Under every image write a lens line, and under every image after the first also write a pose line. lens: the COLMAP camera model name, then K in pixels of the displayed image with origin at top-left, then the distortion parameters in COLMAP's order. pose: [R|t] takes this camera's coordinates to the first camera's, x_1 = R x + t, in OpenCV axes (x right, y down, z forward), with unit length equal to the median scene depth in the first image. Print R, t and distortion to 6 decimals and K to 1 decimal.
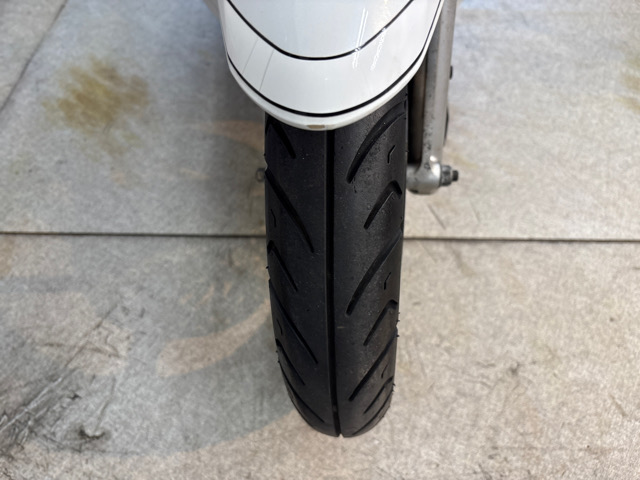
lens RADIAL K [[501.8, 0, 317.9], [0, 501.8, 237.4], [0, 0, 1]] dist [-0.002537, -0.001999]
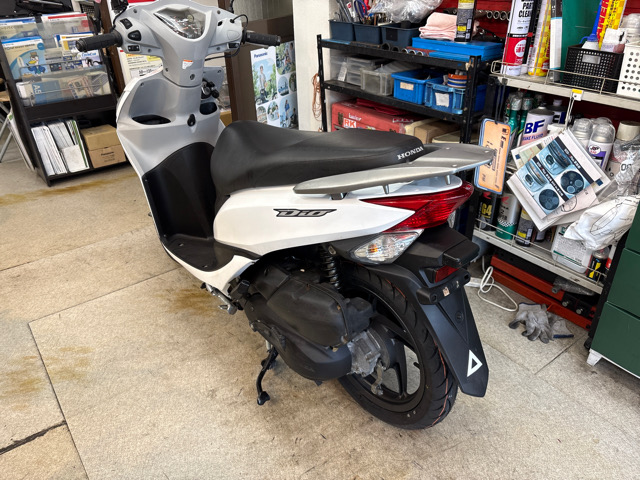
lens RADIAL K [[487.4, 0, 322.3], [0, 487.4, 240.6], [0, 0, 1]] dist [0.050946, -0.044502]
pose [[-0.777067, 0.337401, -0.531344, 0.765409], [-0.499354, 0.183426, 0.846758, -2.371440], [0.383160, 0.923317, 0.025948, 0.885460]]
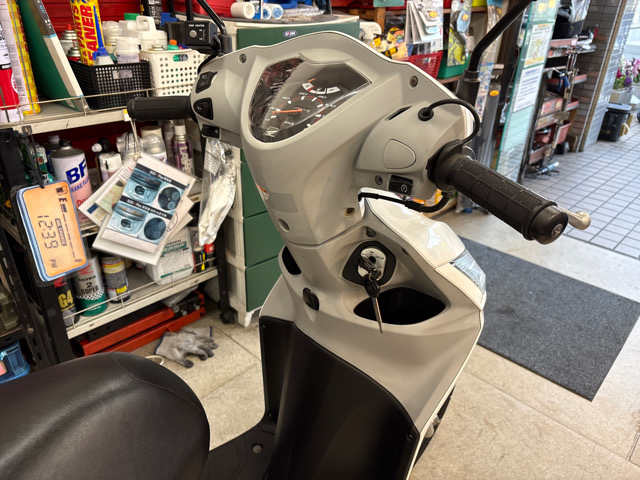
lens RADIAL K [[489.9, 0, 318.5], [0, 489.9, 242.4], [0, 0, 1]] dist [0.009265, -0.000692]
pose [[0.743012, 0.345369, -0.573283, 0.464149], [-0.571397, 0.773344, -0.274672, -1.167879], [0.348482, 0.531657, 0.771947, 0.109405]]
